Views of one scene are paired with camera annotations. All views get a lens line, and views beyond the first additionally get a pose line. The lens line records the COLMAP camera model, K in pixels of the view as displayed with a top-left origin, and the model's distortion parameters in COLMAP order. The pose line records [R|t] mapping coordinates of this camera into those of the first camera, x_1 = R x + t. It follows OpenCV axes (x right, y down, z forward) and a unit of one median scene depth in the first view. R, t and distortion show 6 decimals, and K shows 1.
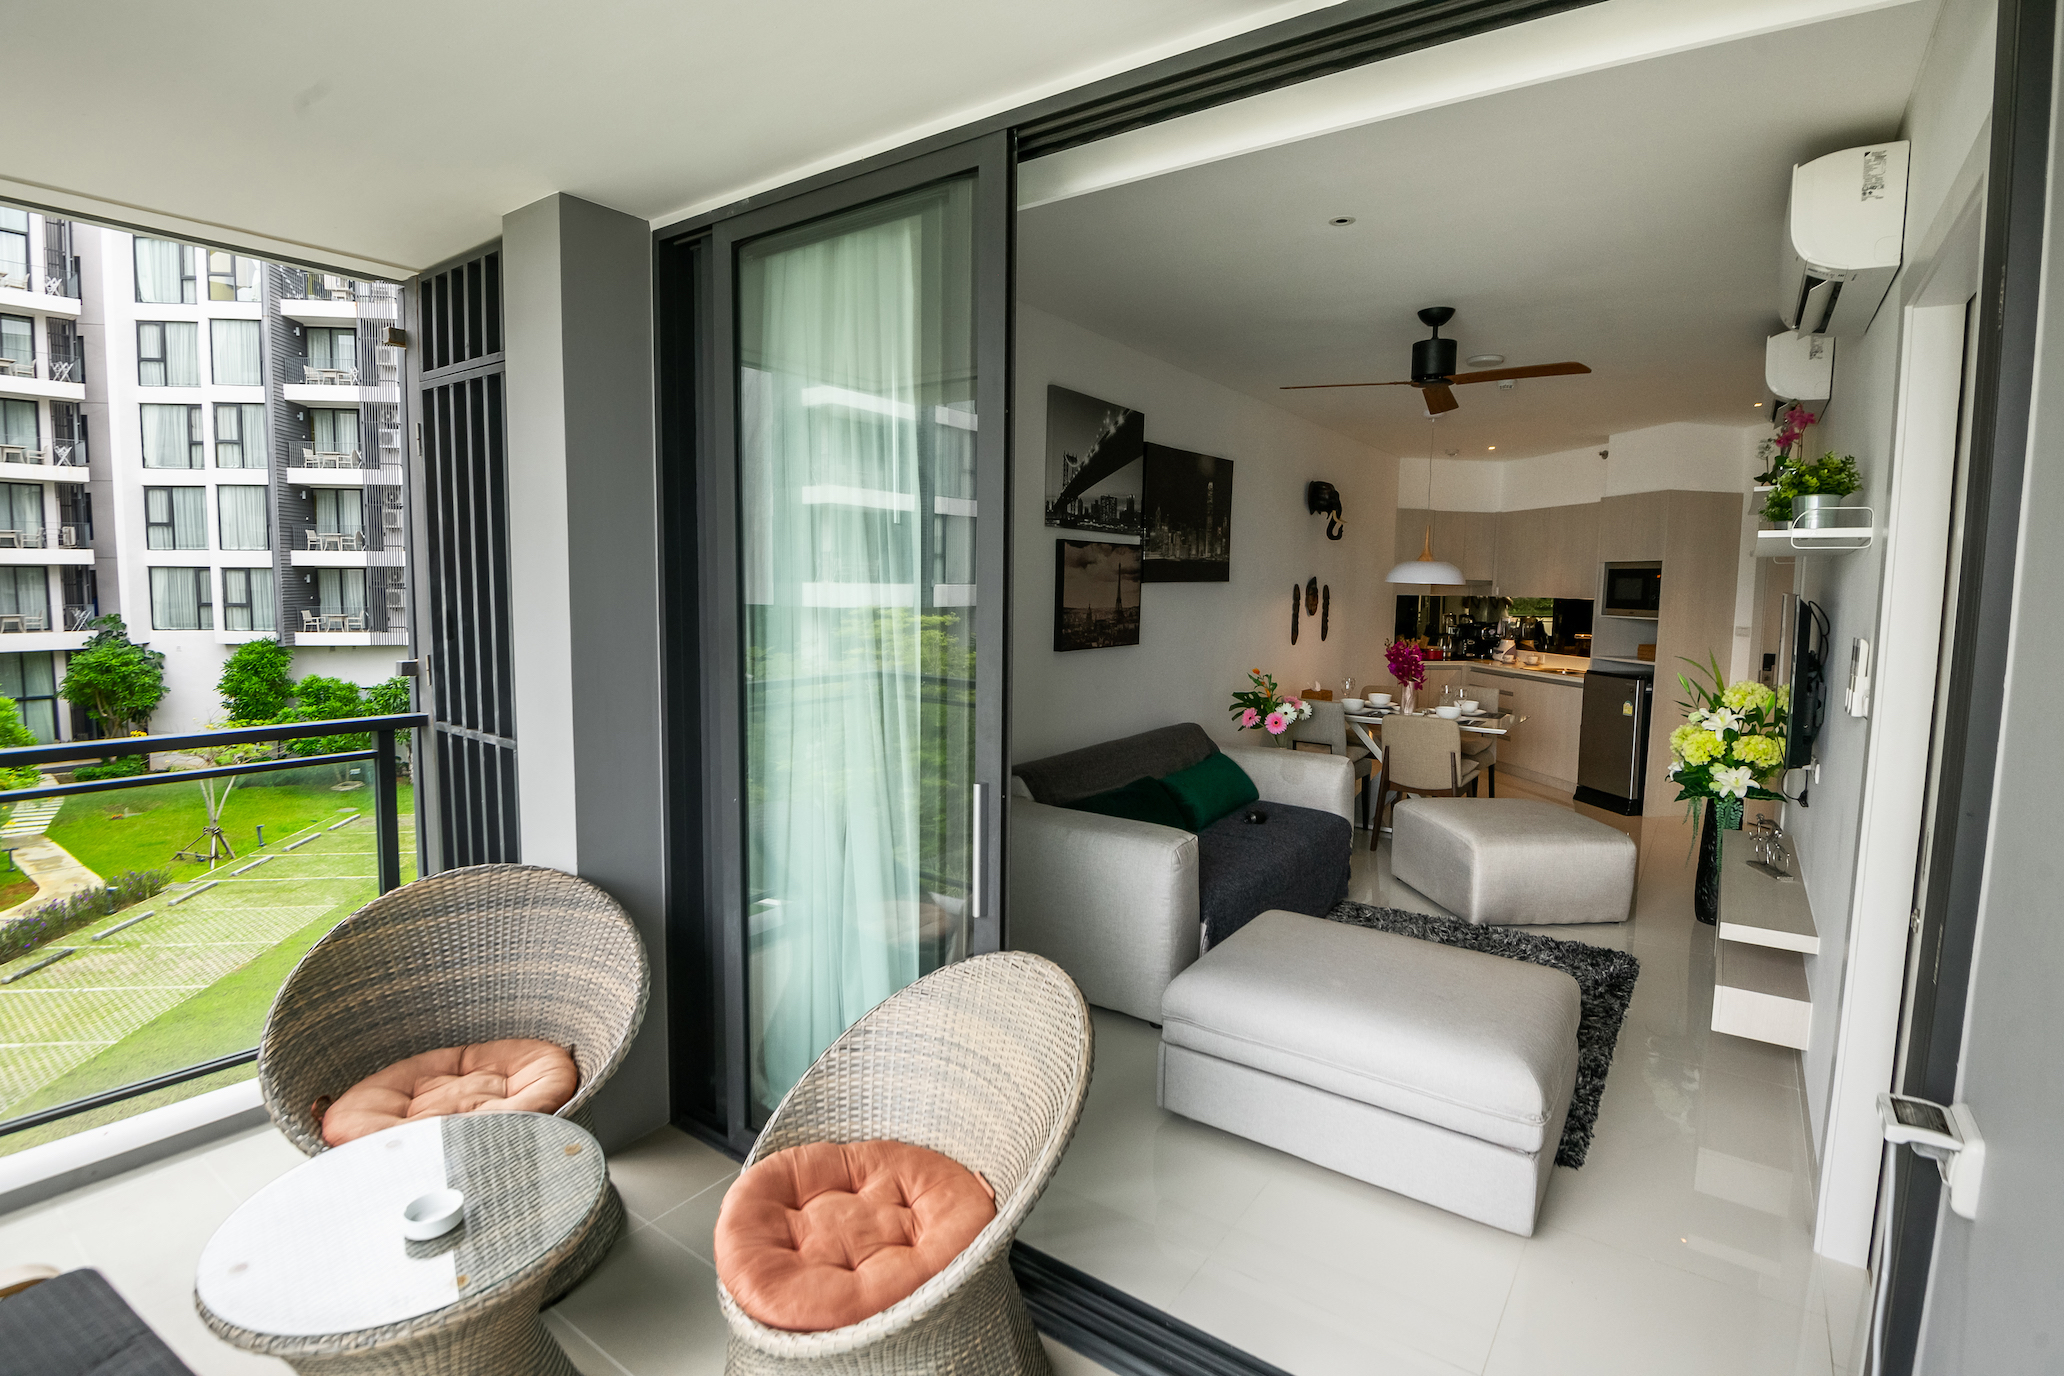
lens RADIAL K [[969.0, 0, 1039.7], [0, 969.0, 671.0], [0, 0, 1]] dist [-0.011212, -0.010991]
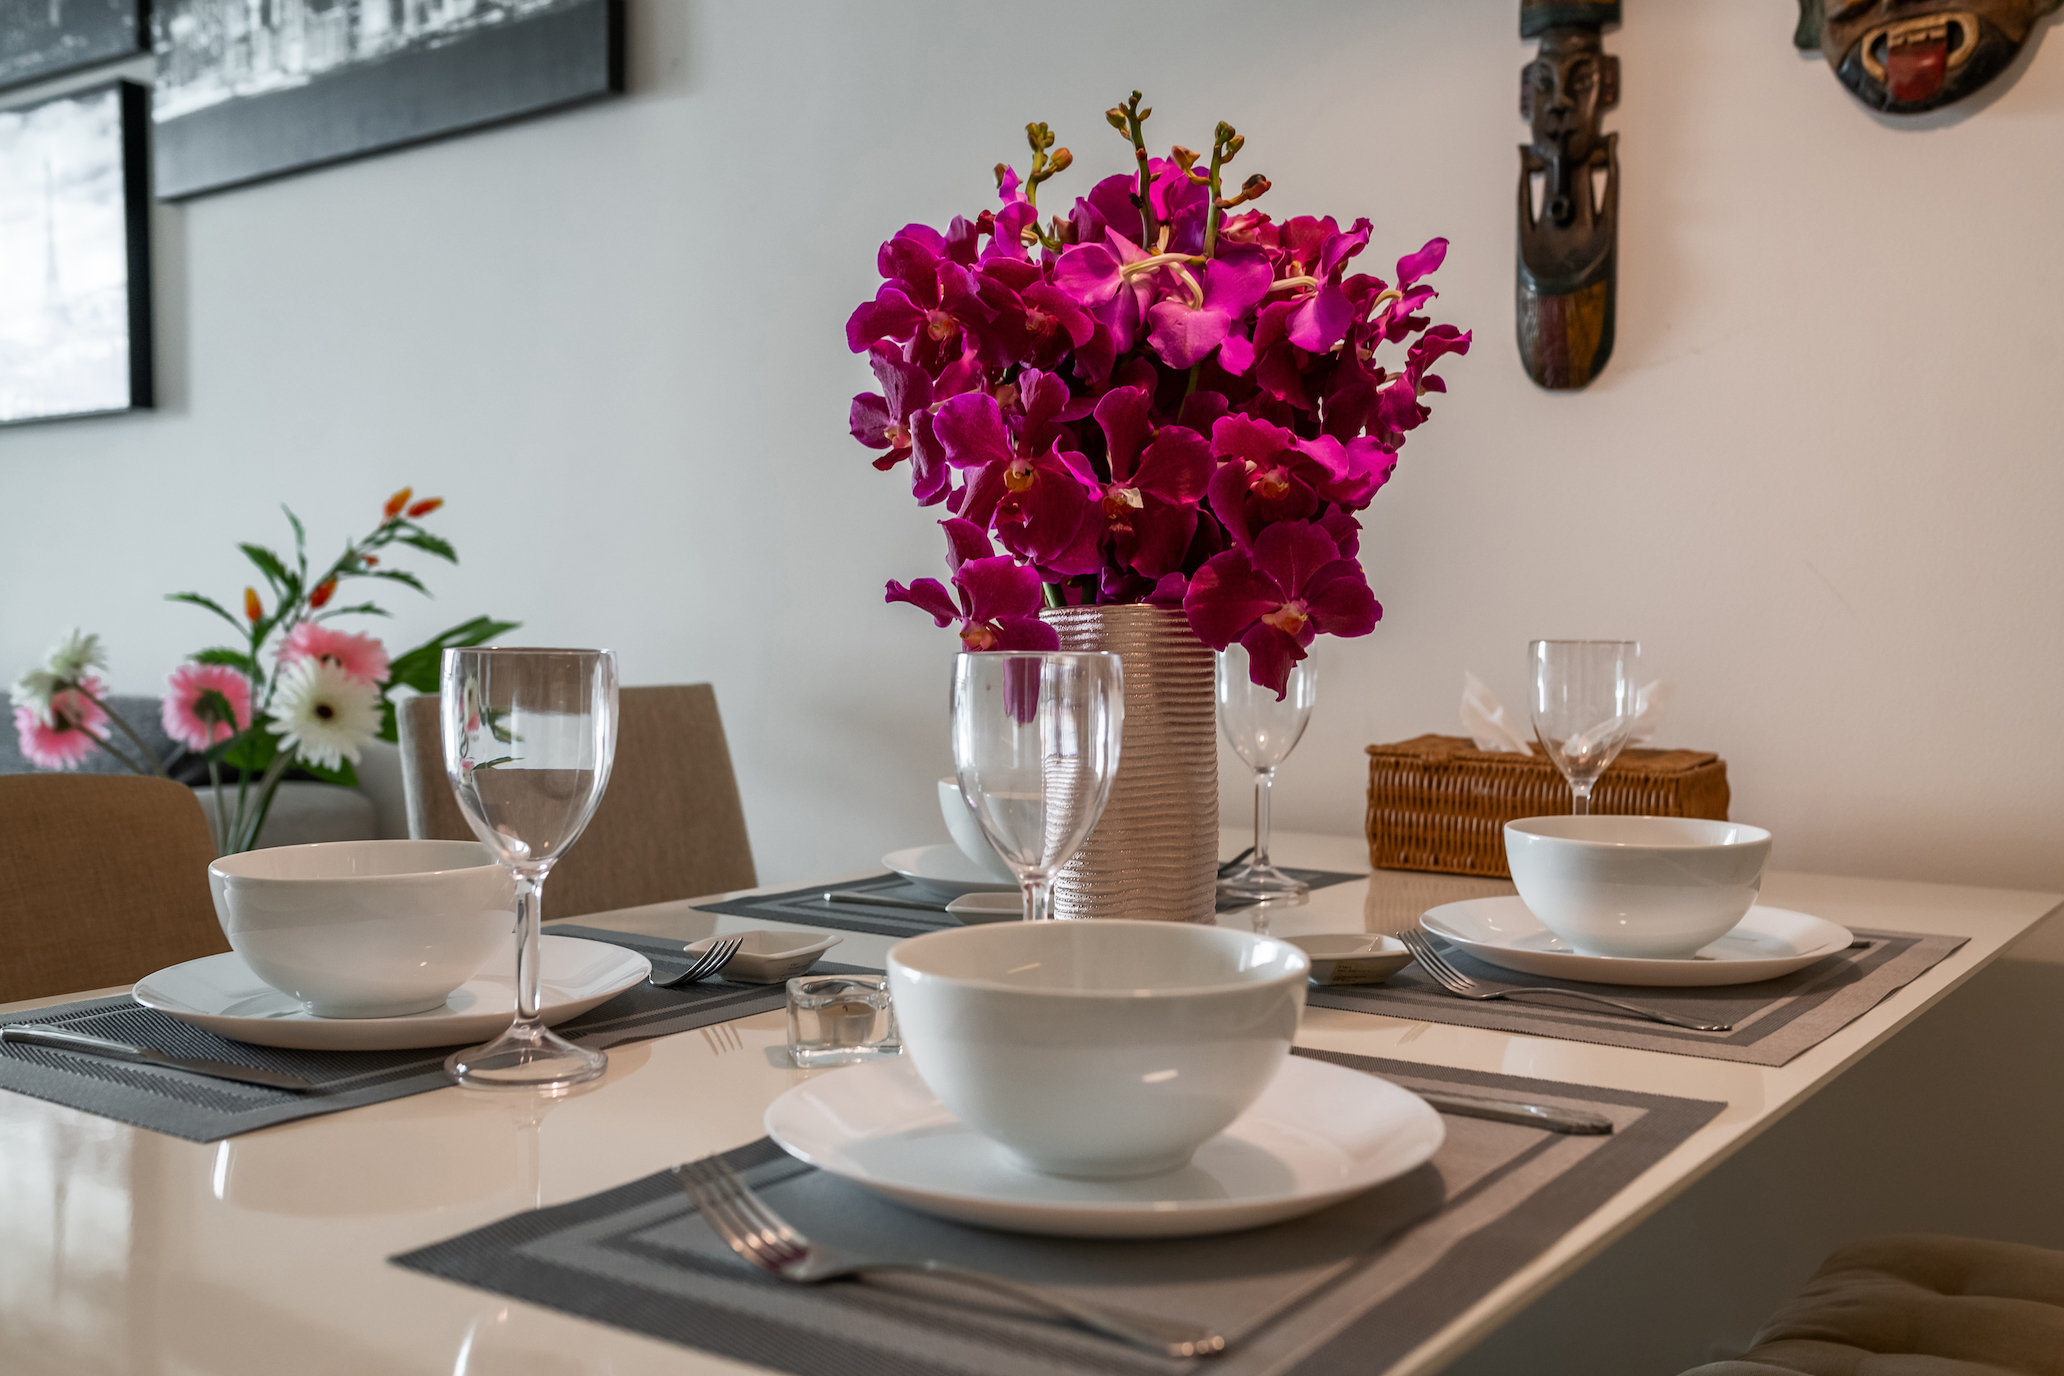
lens RADIAL K [[1958.3, 0, 1032.0], [0, 1958.3, 688.0], [0, 0, 1]] dist [-0.004739, -0.005165]
pose [[0.010198, 0.026647, -0.999593, 0.732578], [-0.096992, 0.994958, 0.025534, 0.018275], [0.995233, 0.096692, 0.012731, 1.298917]]
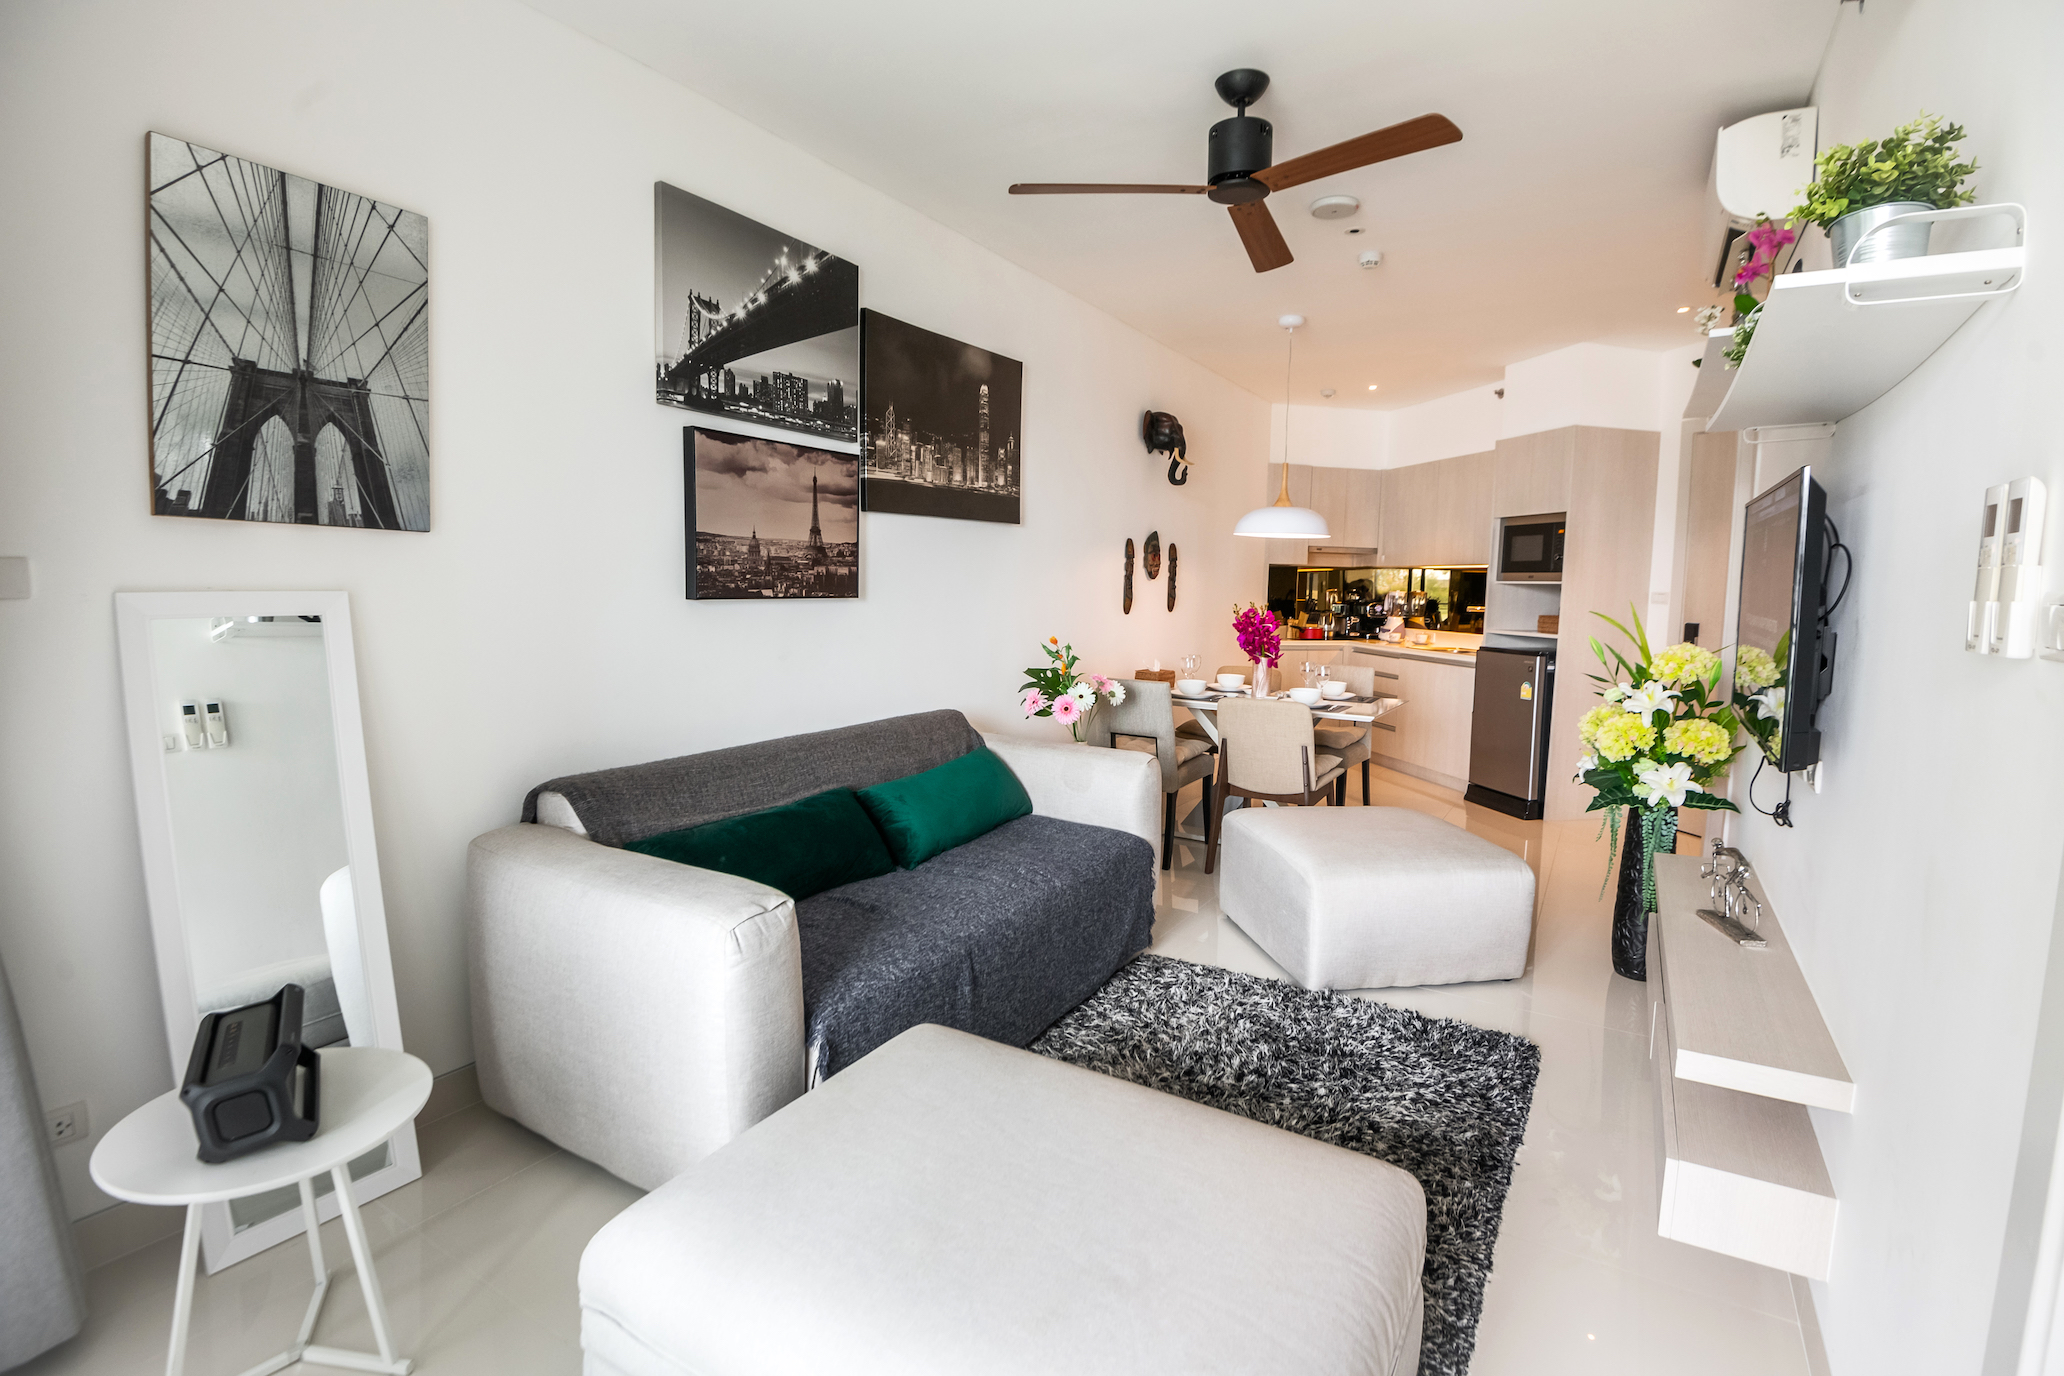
lens RADIAL K [[954.0, 0, 1048.6], [0, 954.0, 674.9], [0, 0, 1]] dist [0.001991, -0.019561]
pose [[0.996752, -0.003993, 0.080438, 0.186864], [0.003391, 0.999965, 0.007616, 0.024441], [-0.080466, -0.007319, 0.996730, 0.298381]]
